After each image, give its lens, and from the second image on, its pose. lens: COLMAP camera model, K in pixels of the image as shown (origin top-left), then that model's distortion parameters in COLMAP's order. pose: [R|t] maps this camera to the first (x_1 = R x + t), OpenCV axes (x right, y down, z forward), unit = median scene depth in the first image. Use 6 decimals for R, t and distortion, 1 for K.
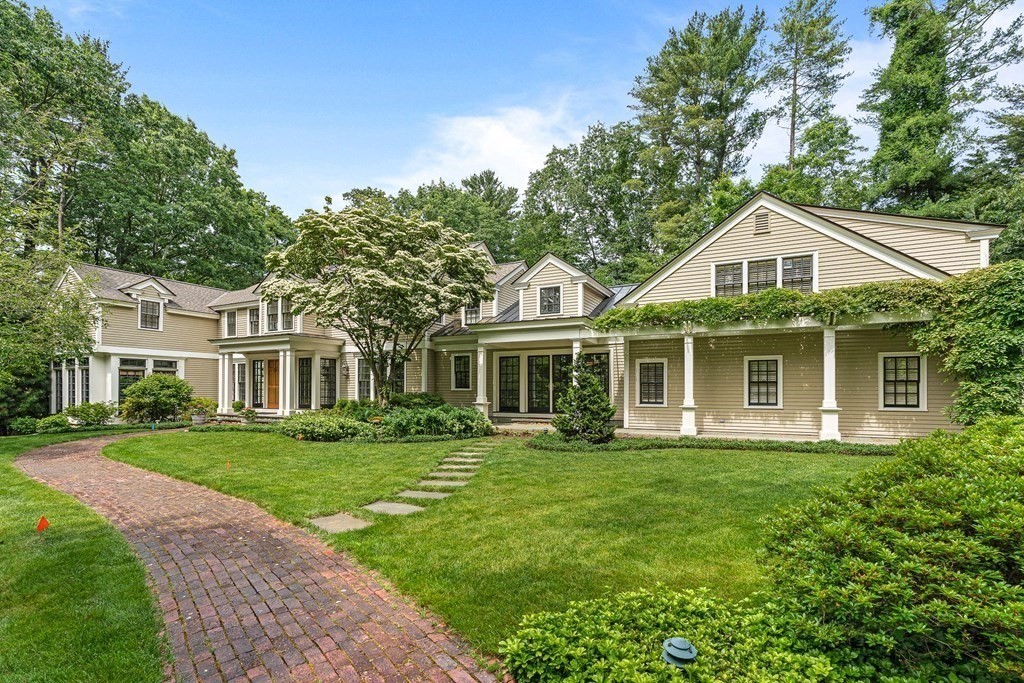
lens RADIAL K [[469.1, 0, 518.1], [0, 469.1, 367.8], [0, 0, 1]] dist [-0.004880, 0.000197]
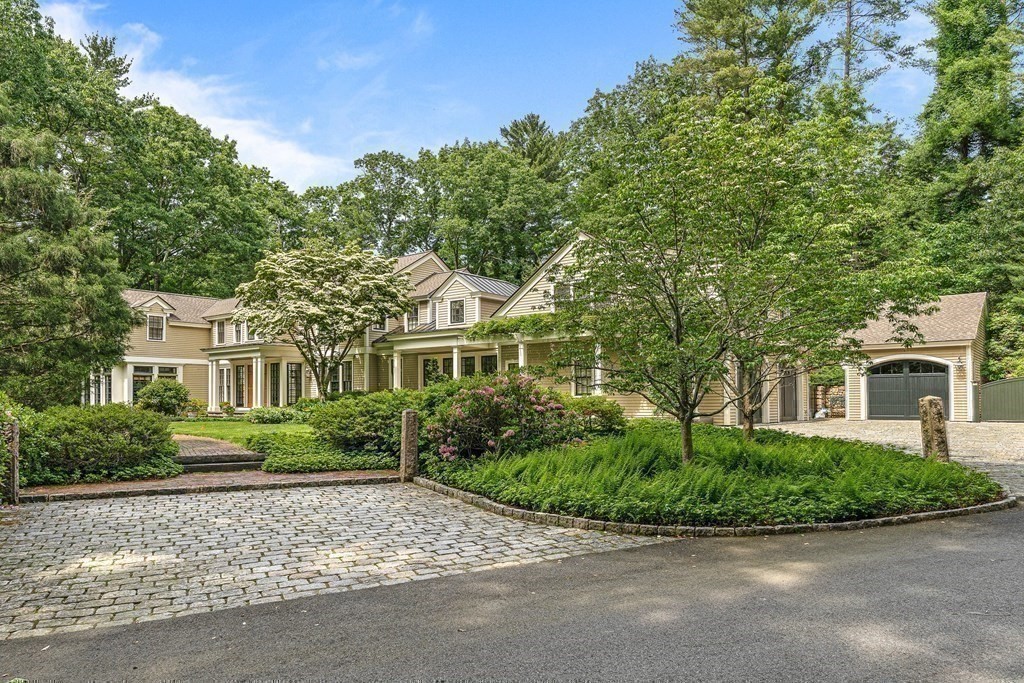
lens RADIAL K [[712.7, 0, 511.9], [0, 712.7, 344.0], [0, 0, 1]] dist [0.001604, 0.000654]
pose [[0.981659, -0.023365, -0.189208, 0.444910], [0.017550, 0.999323, -0.032349, -0.000644], [0.189836, 0.028435, 0.981404, -0.609330]]
